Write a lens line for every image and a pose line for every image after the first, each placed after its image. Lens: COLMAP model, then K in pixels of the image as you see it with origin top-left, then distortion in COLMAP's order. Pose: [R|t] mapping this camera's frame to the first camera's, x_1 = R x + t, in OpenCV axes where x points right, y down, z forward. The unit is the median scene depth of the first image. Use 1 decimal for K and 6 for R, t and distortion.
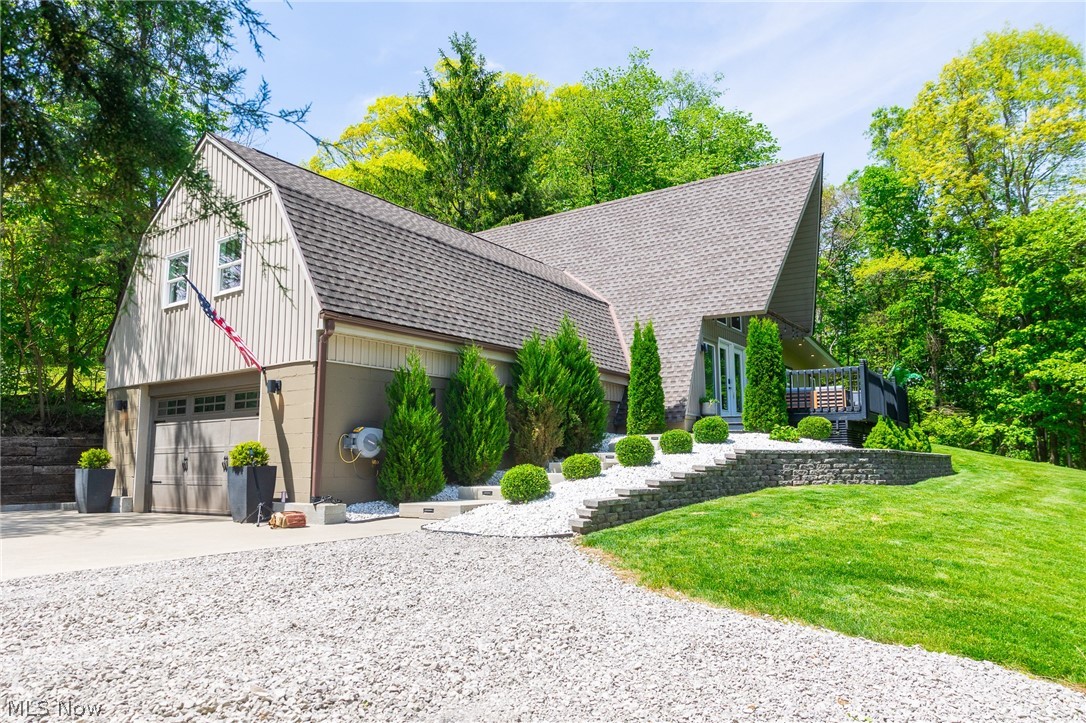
lens RADIAL K [[746.7, 0, 542.7], [0, 746.7, 362.5], [0, 0, 1]] dist [0.010974, -0.004020]
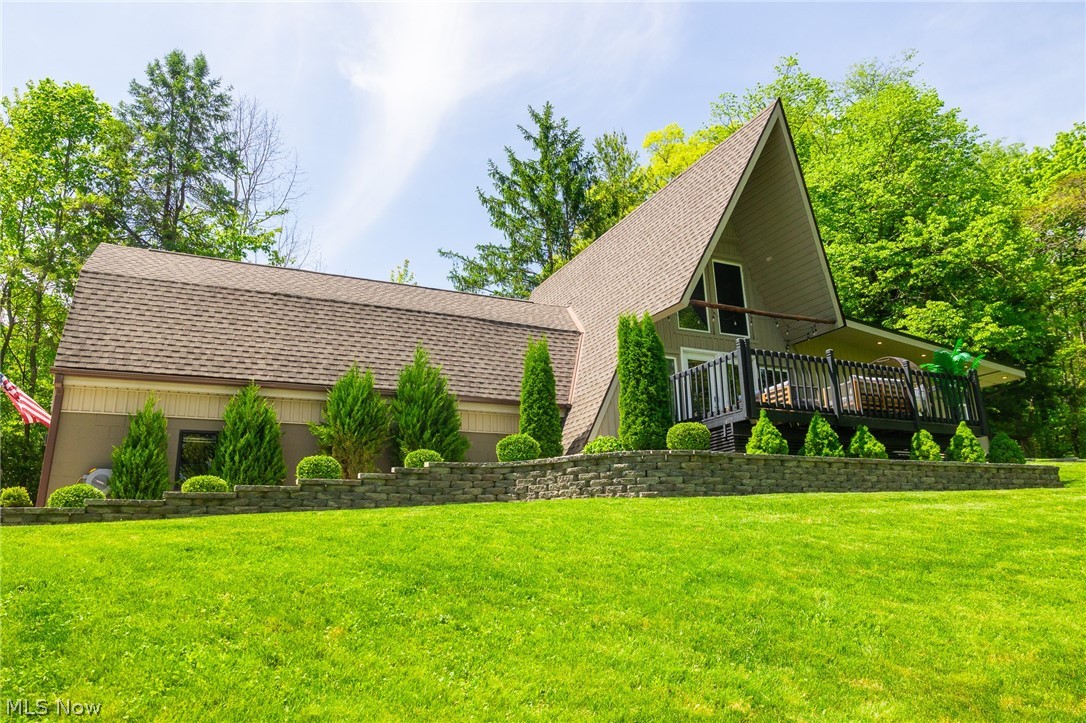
lens RADIAL K [[746.7, 0, 544.5], [0, 746.7, 355.1], [0, 0, 1]] dist [0.010974, -0.004020]
pose [[0.861740, -0.157238, -0.482369, 0.660180], [0.094053, 0.983793, -0.152663, 0.114164], [0.498556, 0.086188, 0.862562, 0.277470]]
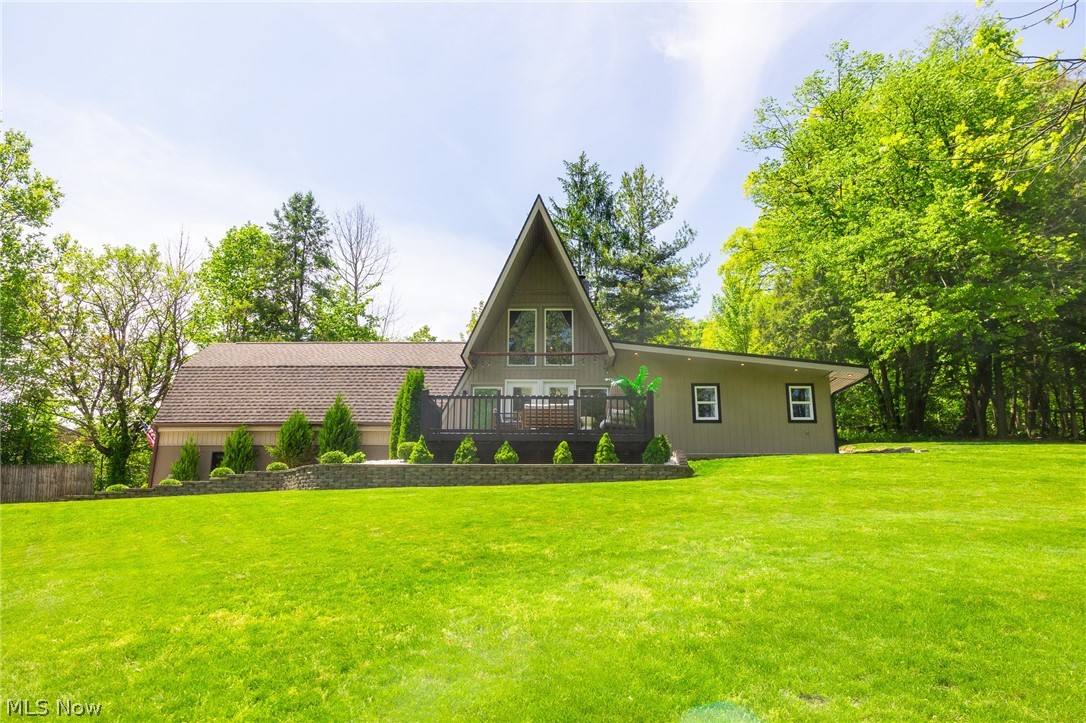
lens RADIAL K [[746.7, 0, 536.1], [0, 746.7, 365.3], [0, 0, 1]] dist [0.010974, -0.004020]
pose [[0.543442, -0.180202, -0.819877, 1.685880], [0.106883, 0.983592, -0.145340, 0.161699], [0.832614, -0.008647, 0.553786, 0.501357]]
